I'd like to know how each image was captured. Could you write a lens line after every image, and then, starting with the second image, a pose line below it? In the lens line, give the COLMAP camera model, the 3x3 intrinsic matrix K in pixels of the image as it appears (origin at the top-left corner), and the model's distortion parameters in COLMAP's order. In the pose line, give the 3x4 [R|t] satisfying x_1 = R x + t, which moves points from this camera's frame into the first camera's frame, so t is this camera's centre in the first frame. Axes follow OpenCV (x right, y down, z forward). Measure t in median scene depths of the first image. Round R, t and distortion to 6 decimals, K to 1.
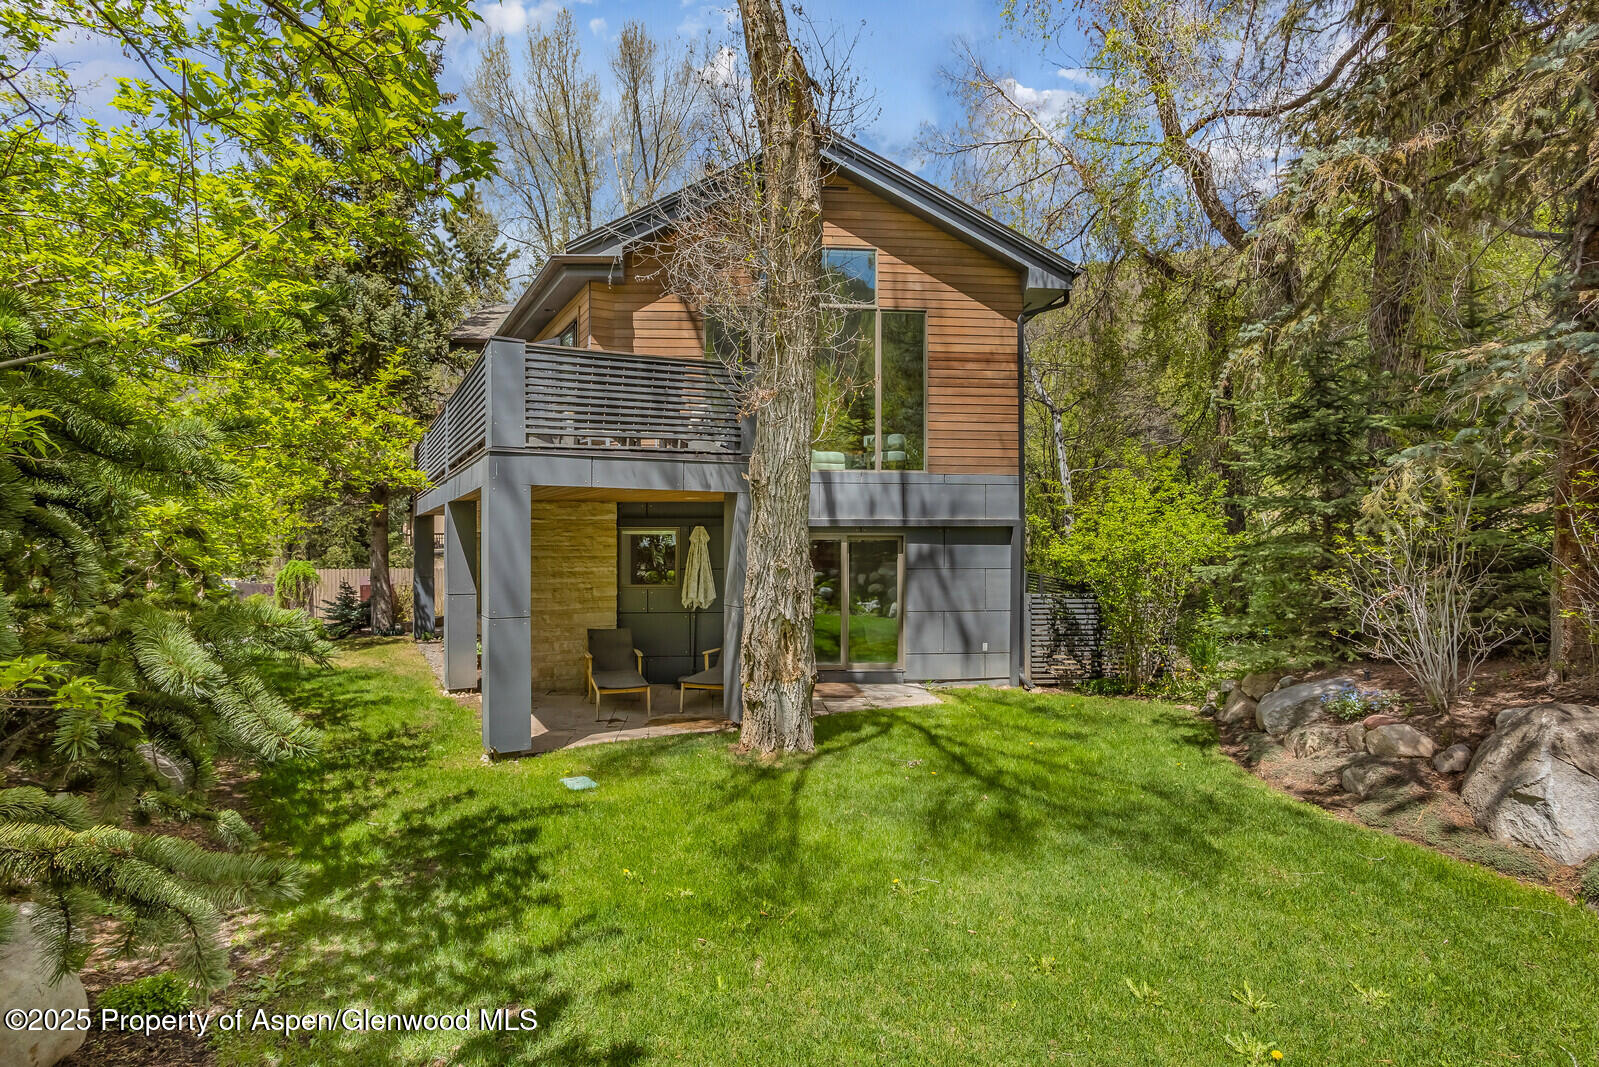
lens RADIAL K [[753.2, 0, 808.0], [0, 753.2, 535.6], [0, 0, 1]] dist [-0.081064, 0.064755]
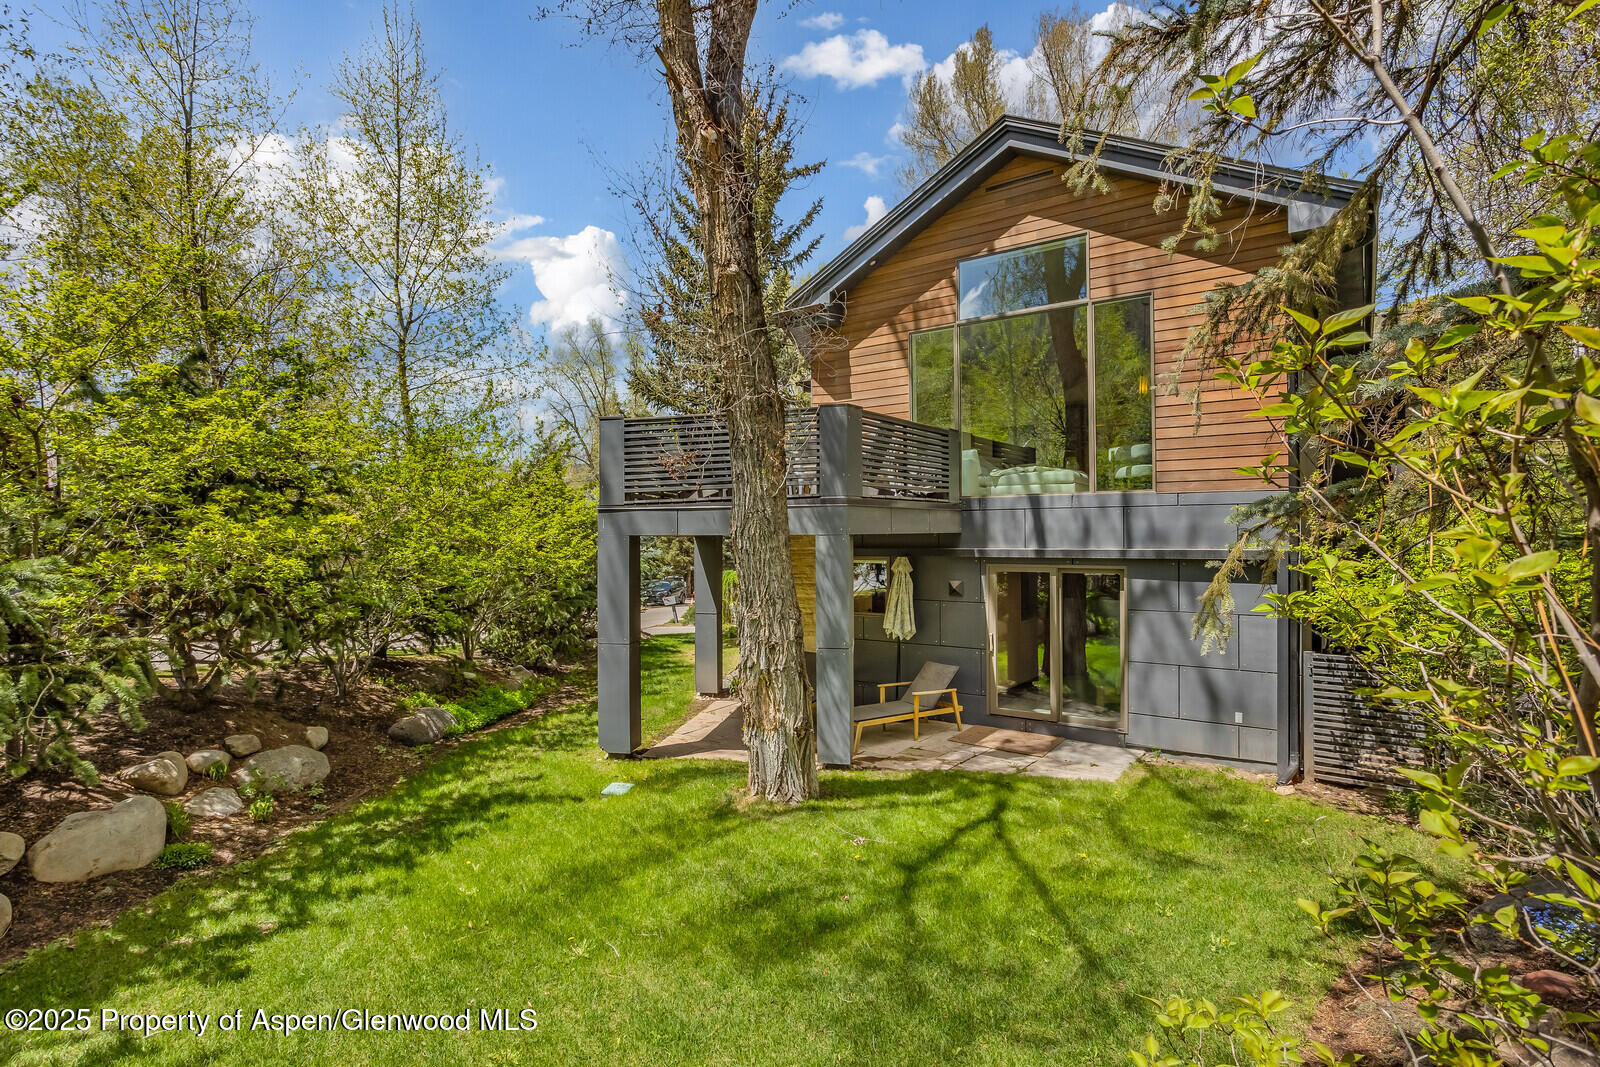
lens RADIAL K [[753.7, 0, 808.5], [0, 753.7, 535.6], [0, 0, 1]] dist [-0.081064, 0.064755]
pose [[0.778166, -0.006047, -0.628029, 0.619110], [0.005476, 0.999981, -0.002843, -0.061500], [0.628034, -0.001226, 0.778185, 0.235576]]
